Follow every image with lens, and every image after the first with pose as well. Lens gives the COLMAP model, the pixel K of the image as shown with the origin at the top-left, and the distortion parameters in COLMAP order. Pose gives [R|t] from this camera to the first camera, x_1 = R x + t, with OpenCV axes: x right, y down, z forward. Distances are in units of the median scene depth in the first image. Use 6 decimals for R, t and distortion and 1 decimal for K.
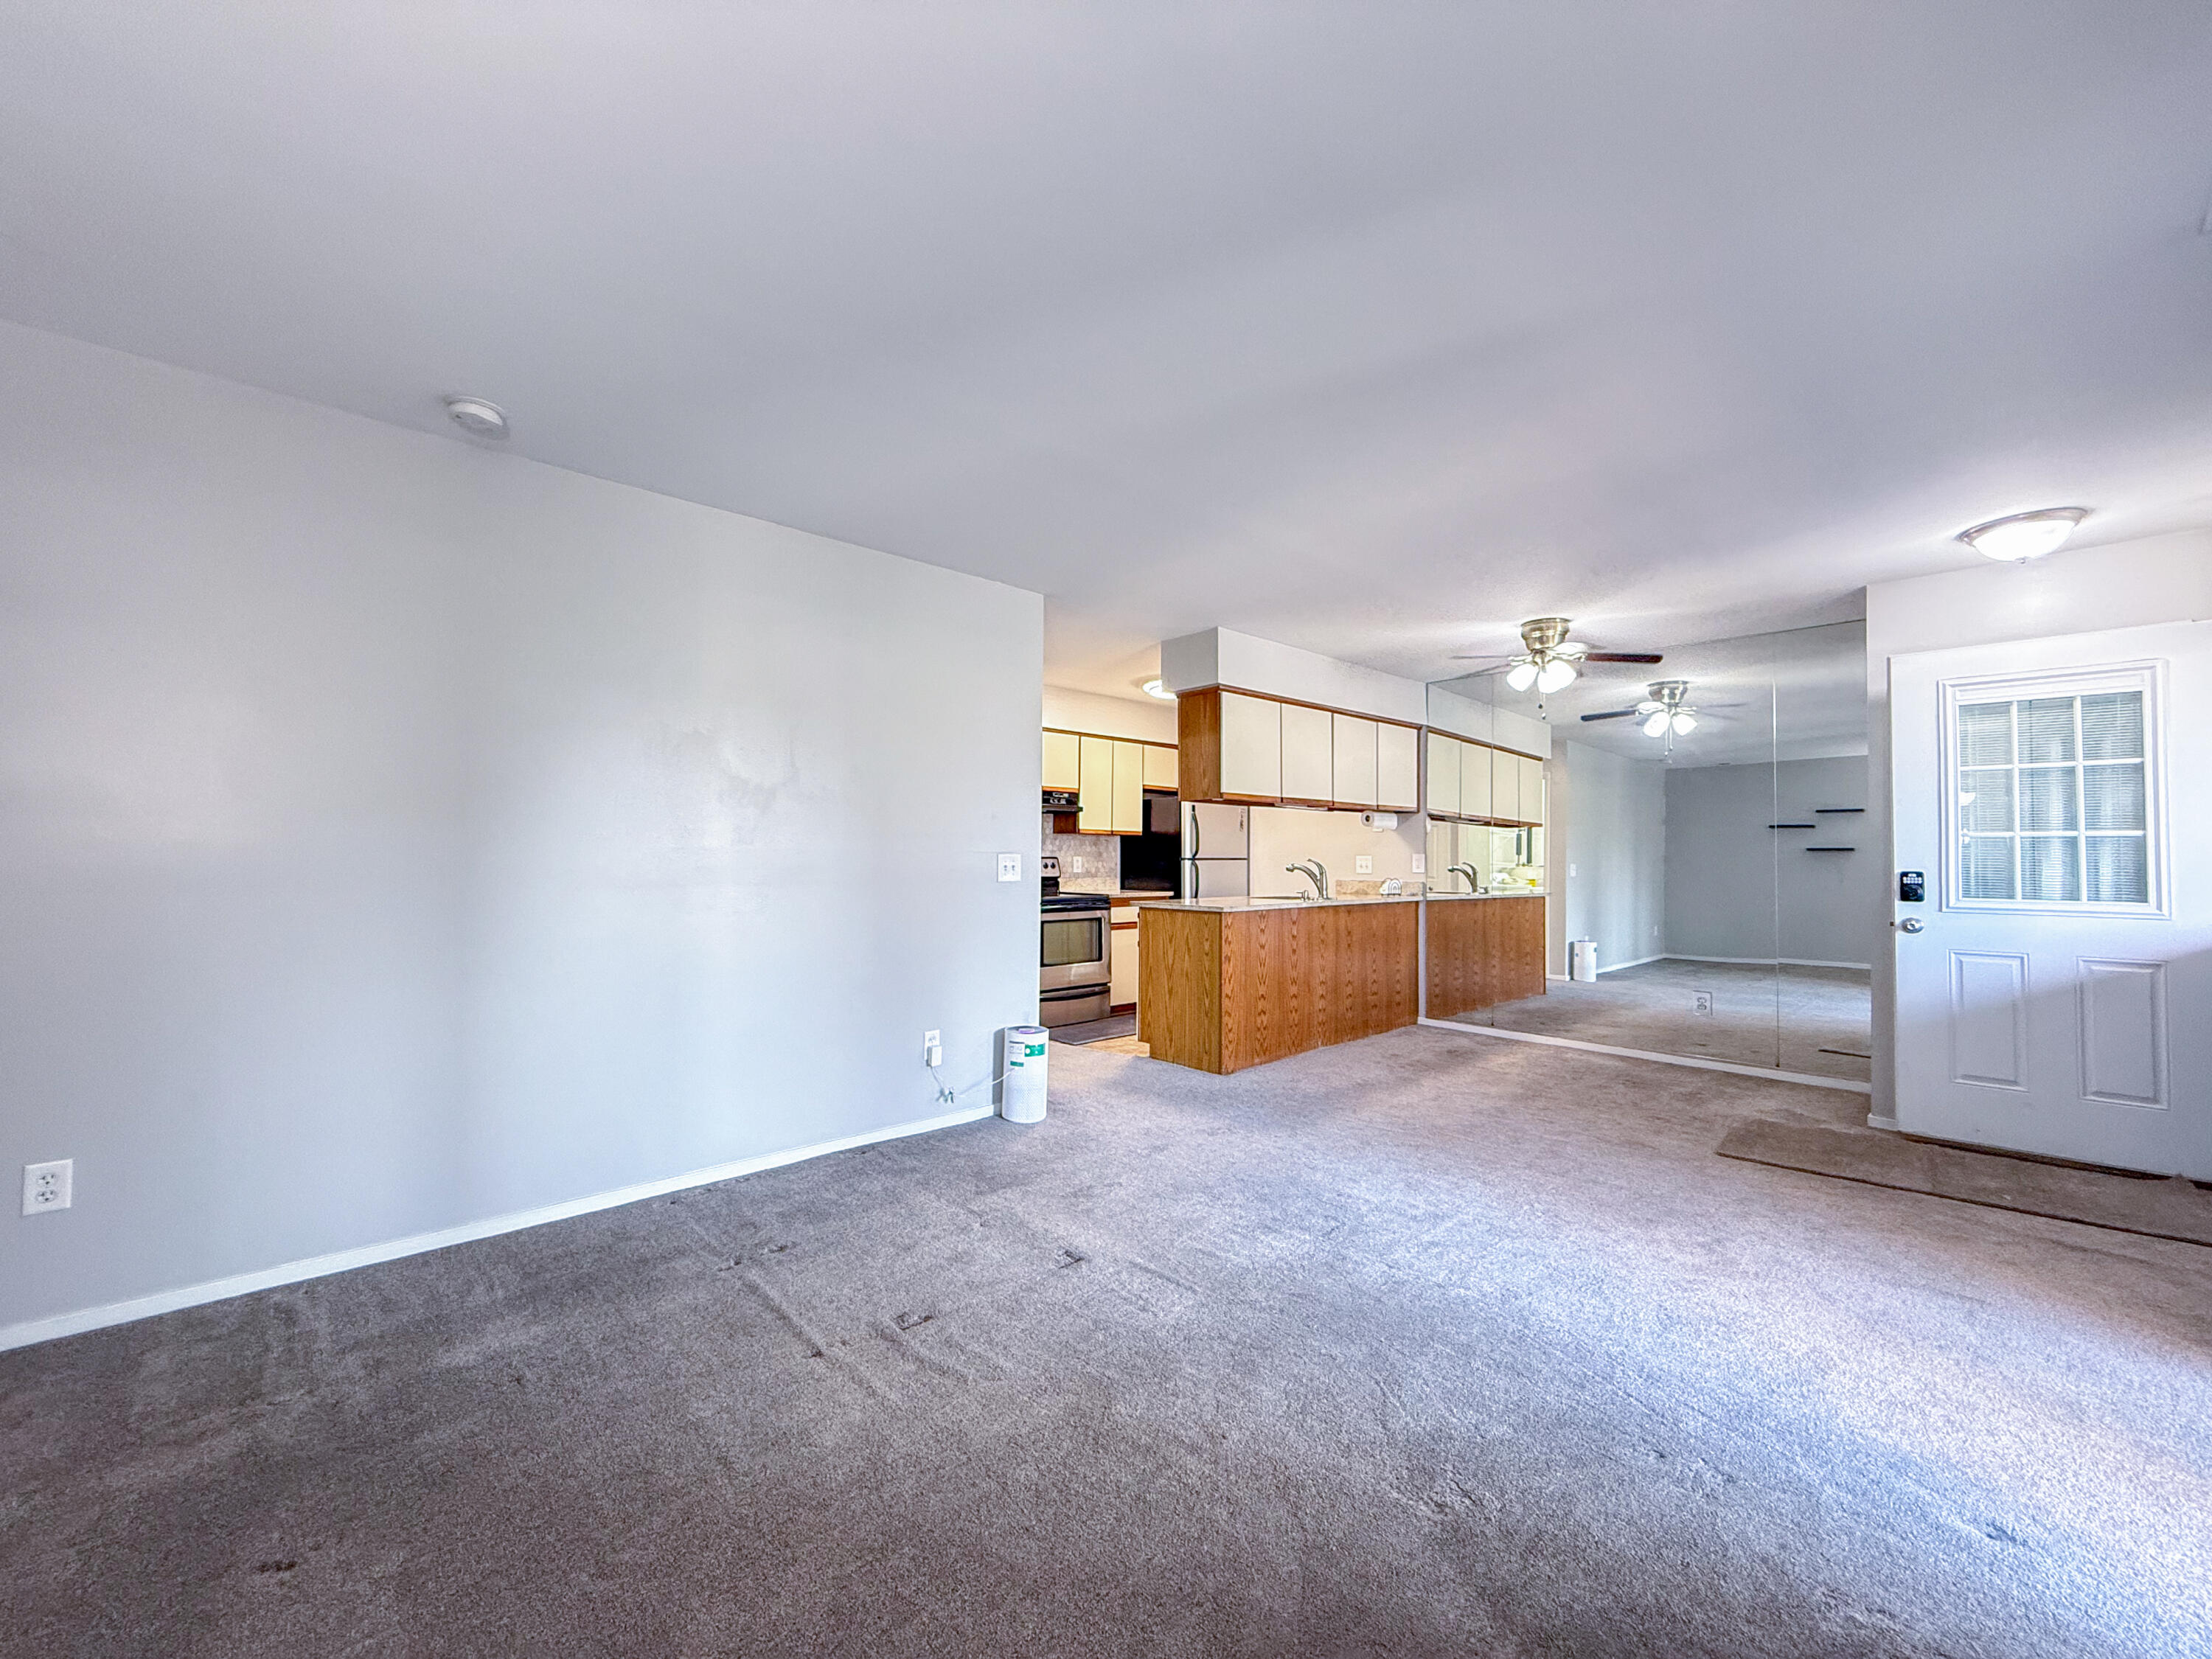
lens RADIAL K [[886.0, 0, 1097.5], [0, 886.0, 836.7], [0, 0, 1]] dist [-0.008363, -0.000152]
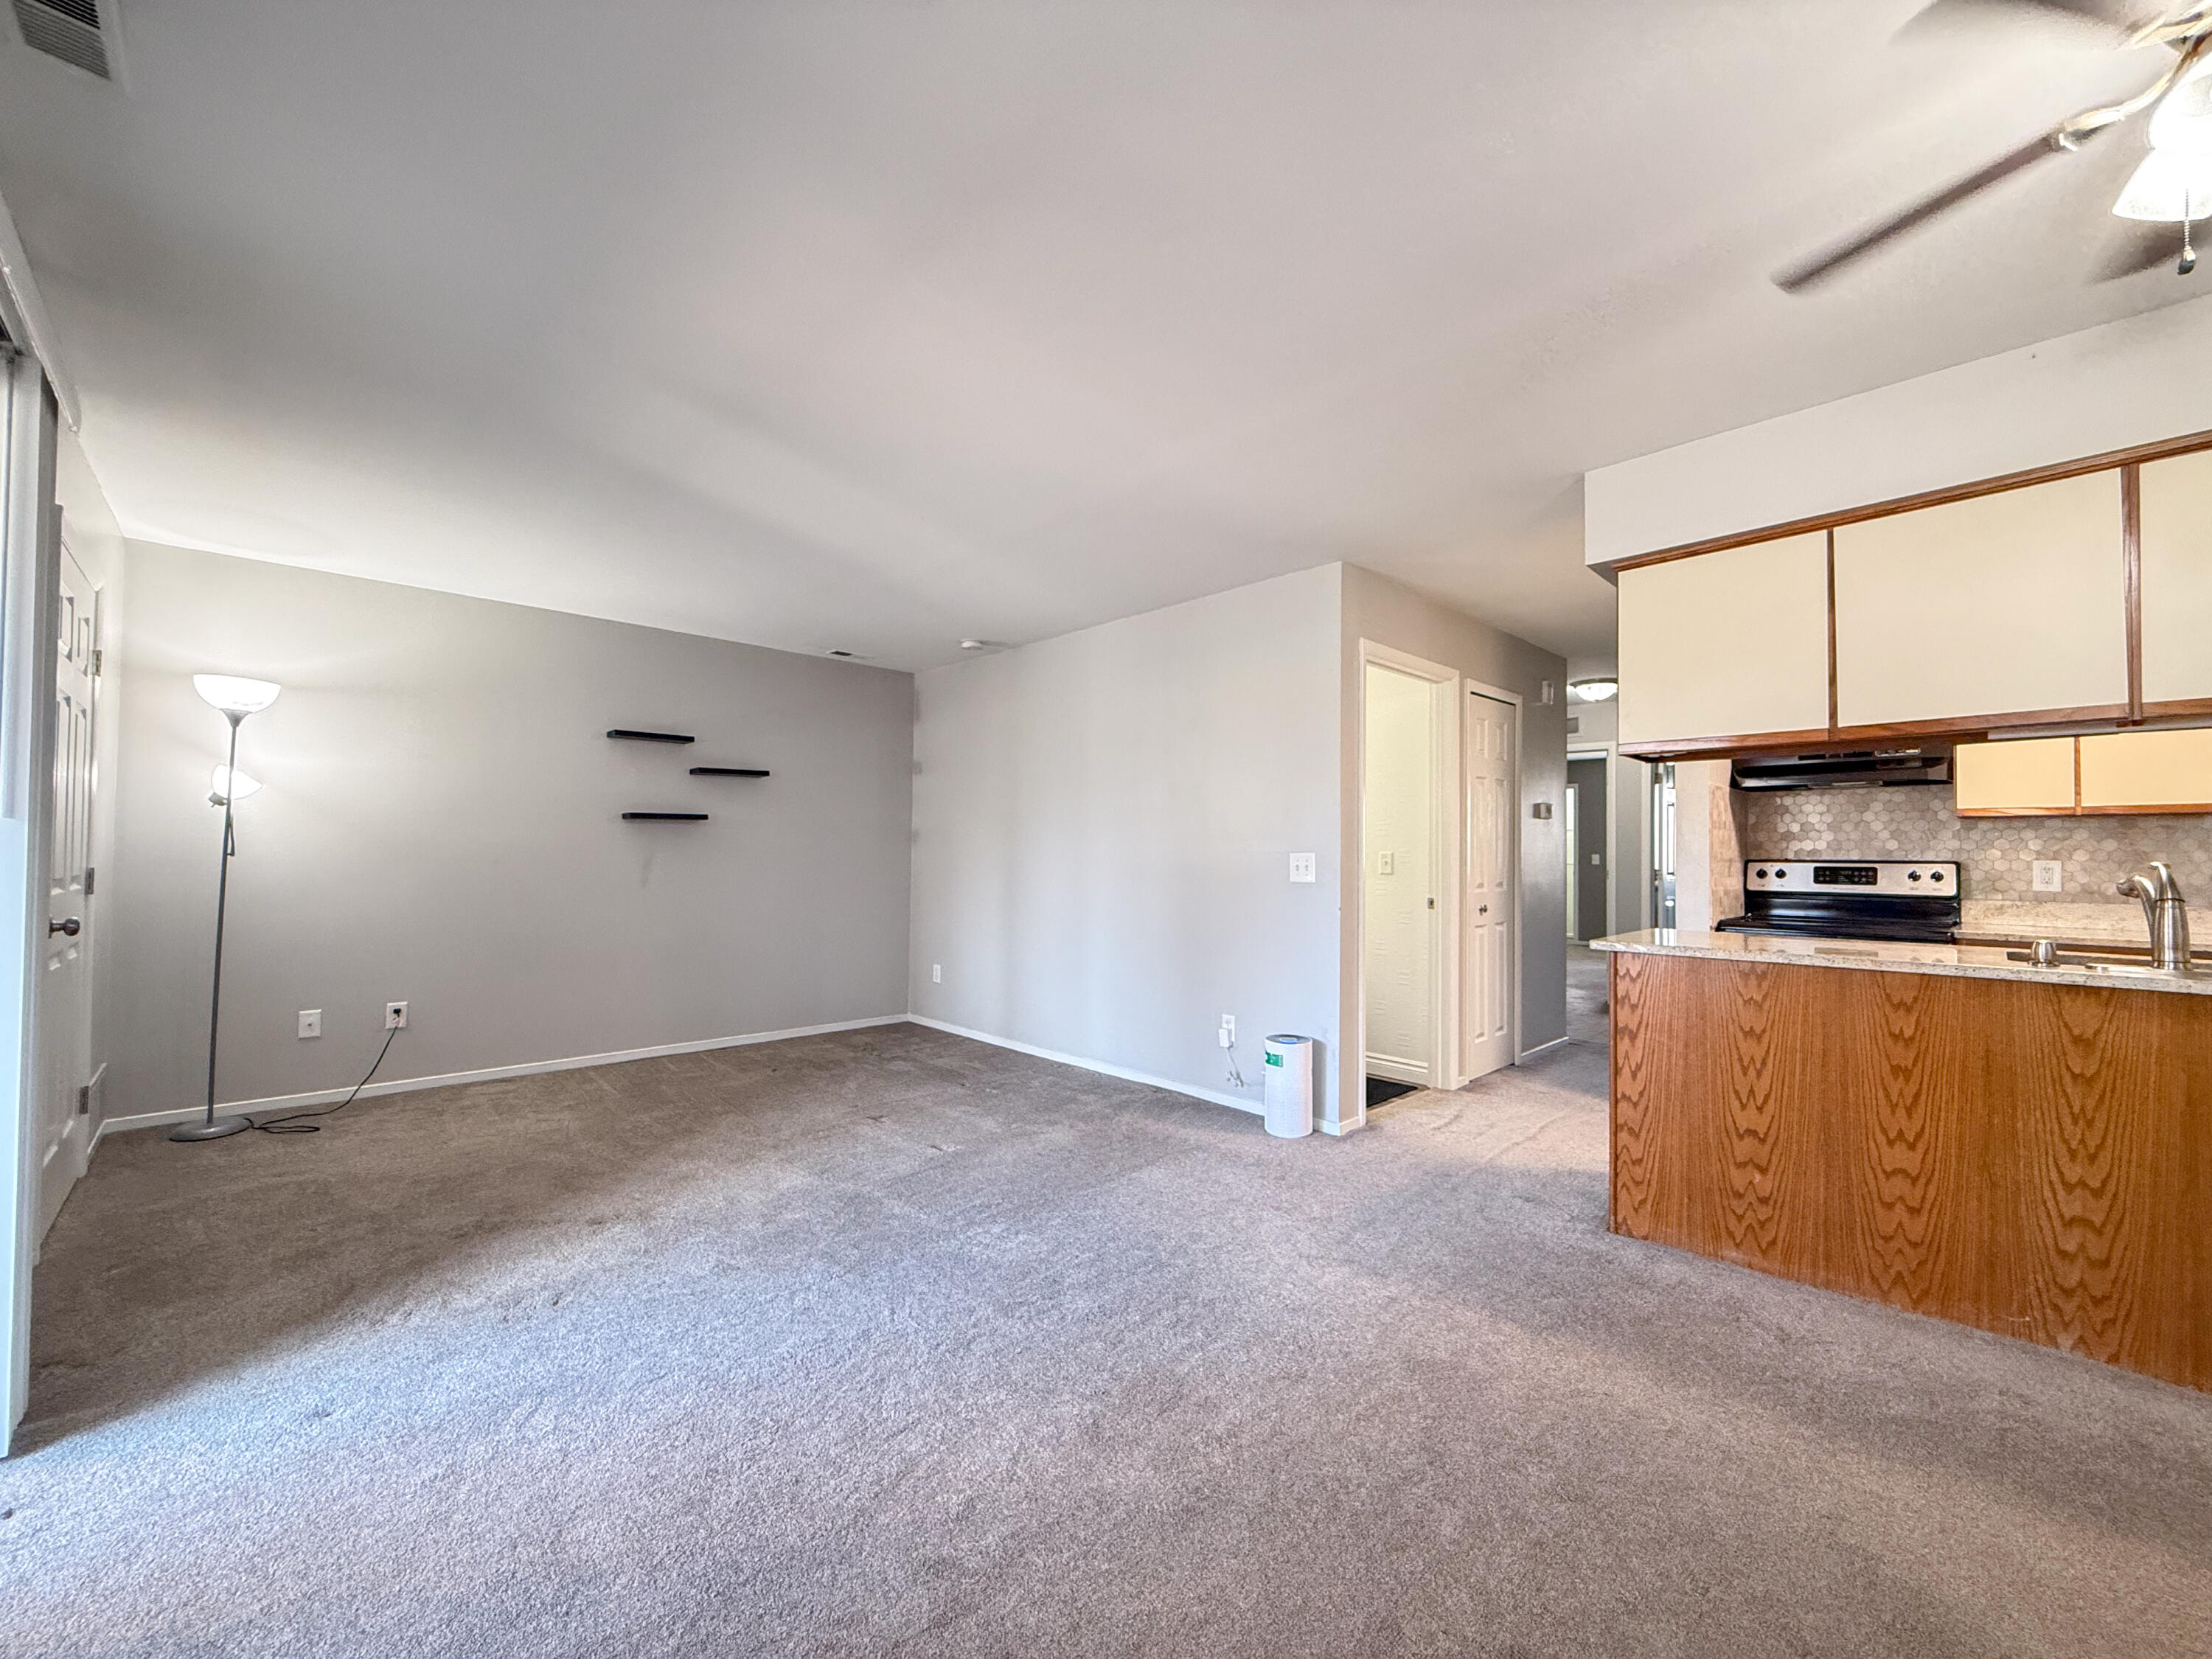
lens RADIAL K [[886.0, 0, 1097.5], [0, 886.0, 836.7], [0, 0, 1]] dist [-0.008363, -0.000152]
pose [[0.009653, -0.027458, -0.999576, 0.716957], [0.015438, 0.999508, -0.027307, 0.020766], [0.999834, -0.015168, 0.010072, 0.653031]]
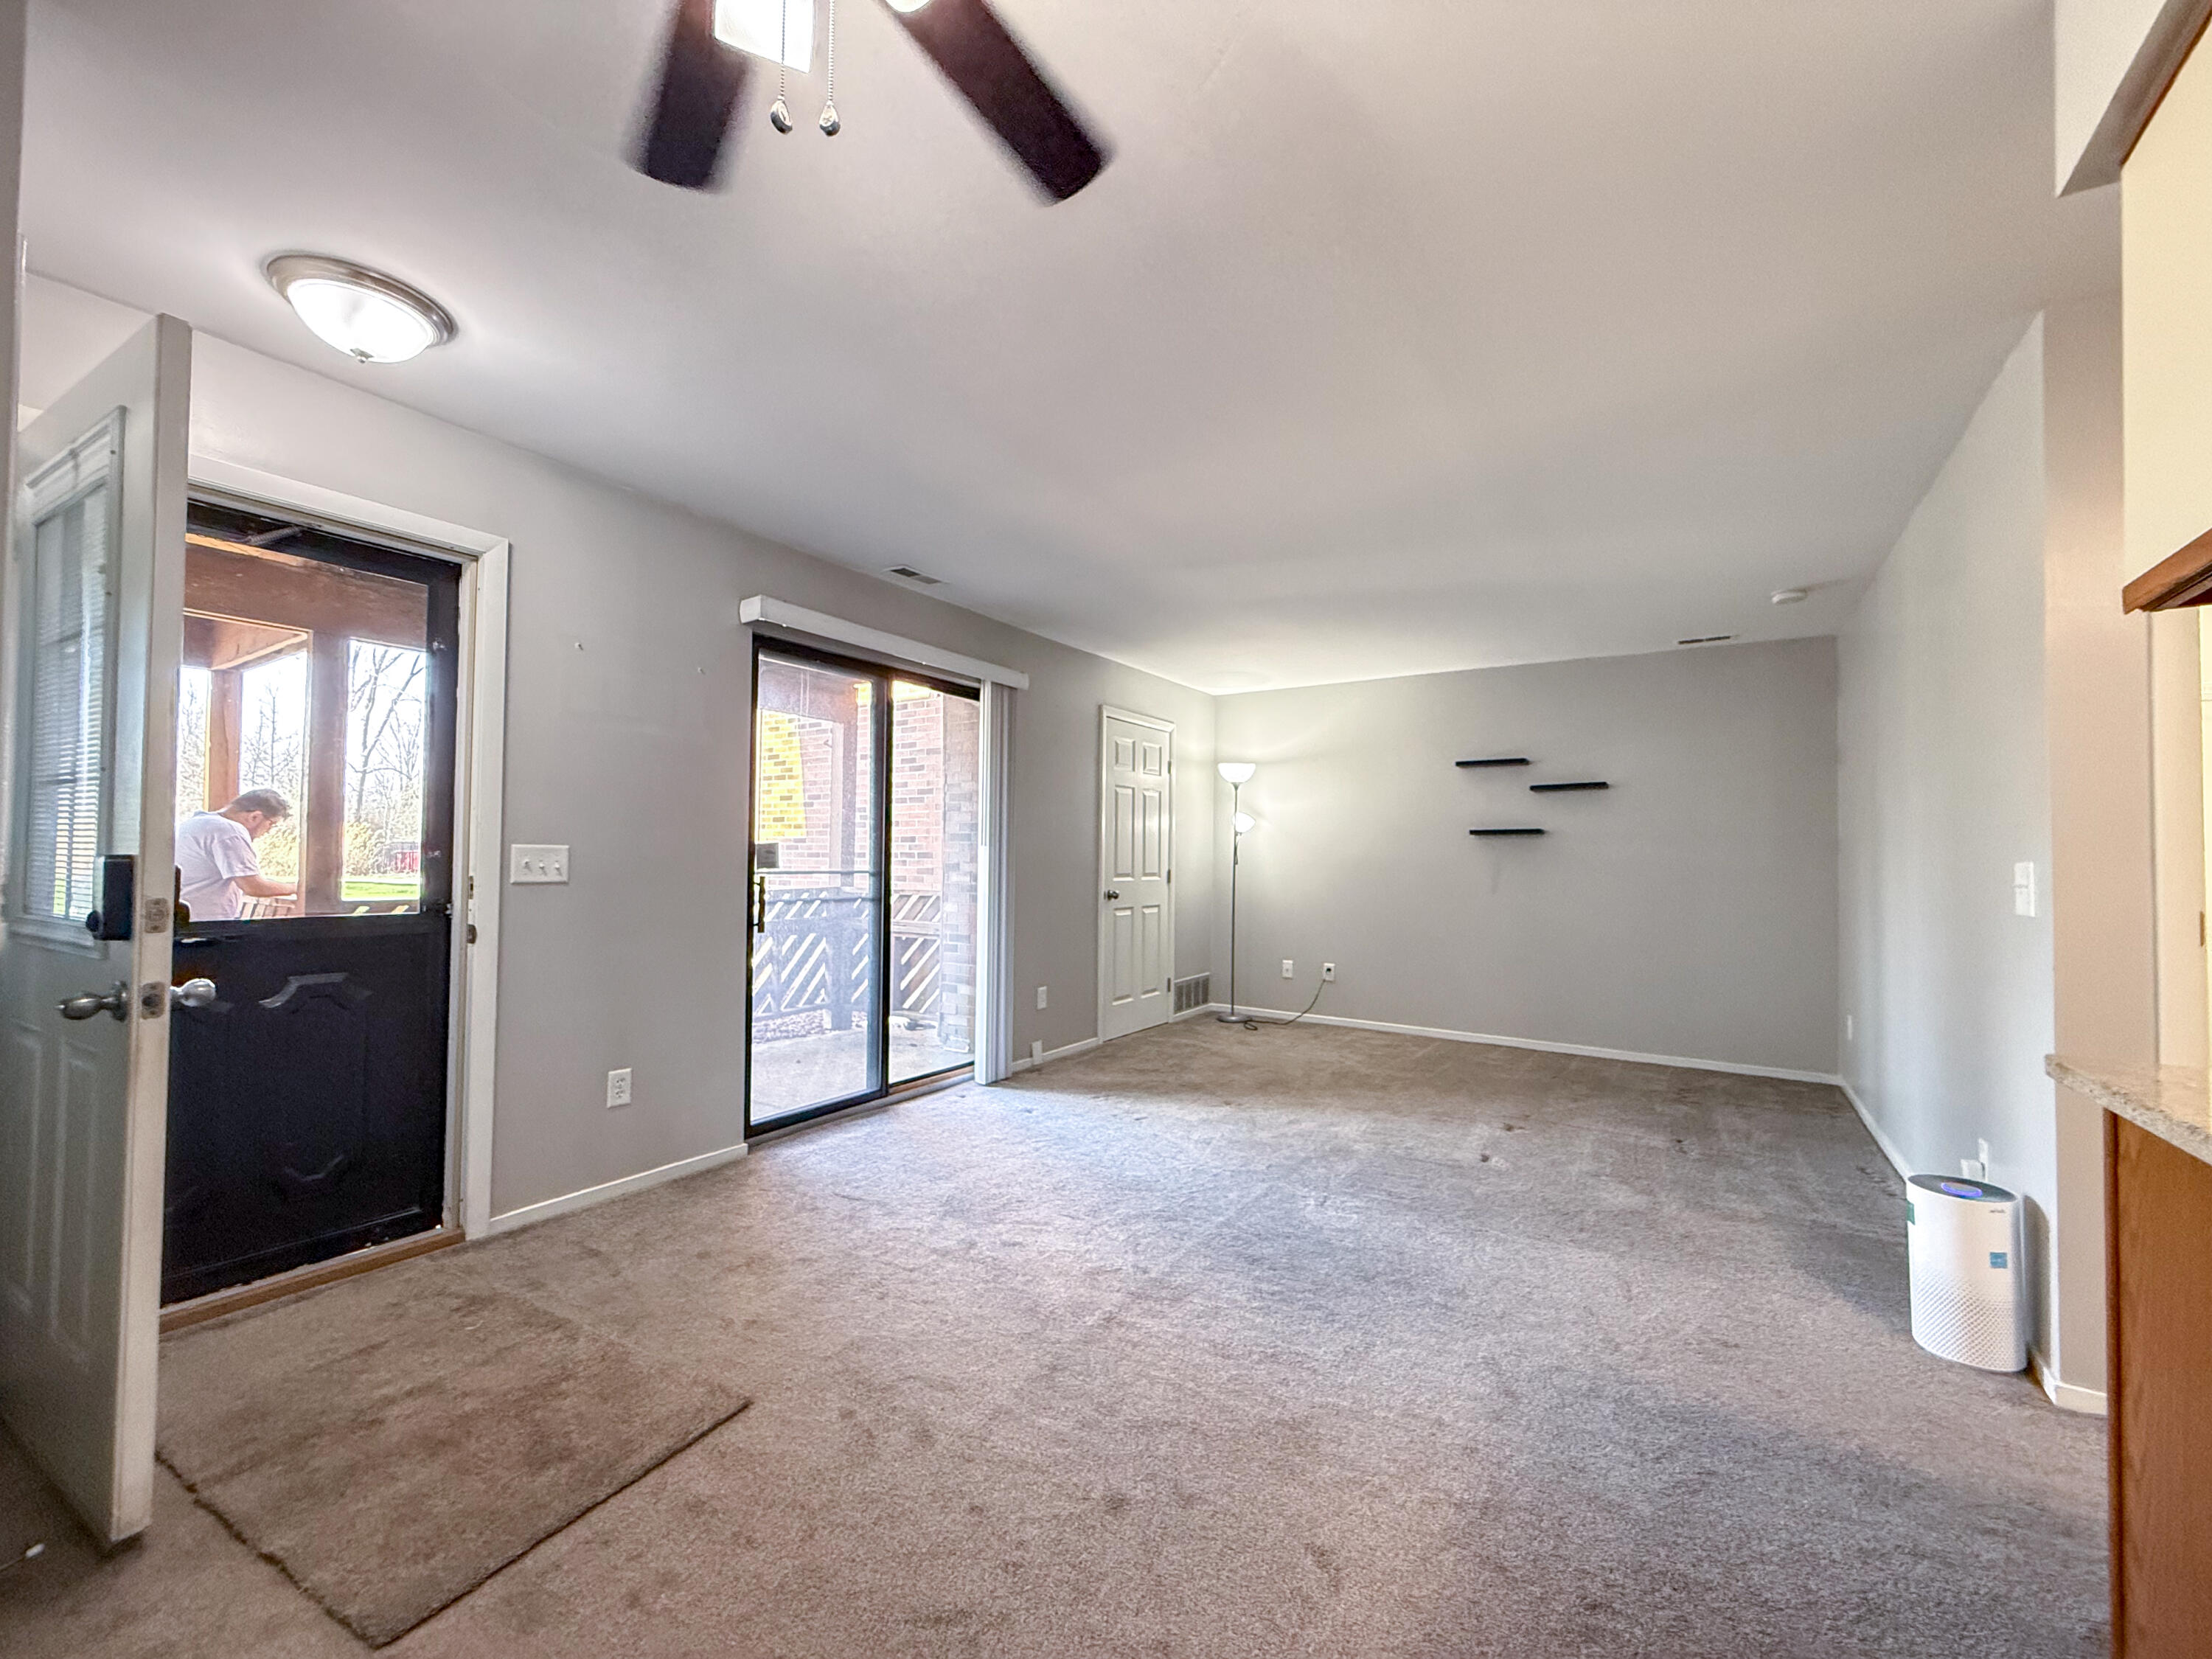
lens RADIAL K [[886.0, 0, 1097.5], [0, 886.0, 836.7], [0, 0, 1]] dist [-0.008363, -0.000152]
pose [[-0.974241, -0.025293, -0.224085, 0.434299], [-0.014817, 0.998722, -0.048312, 0.032592], [0.225021, -0.043747, -0.973371, 1.221857]]
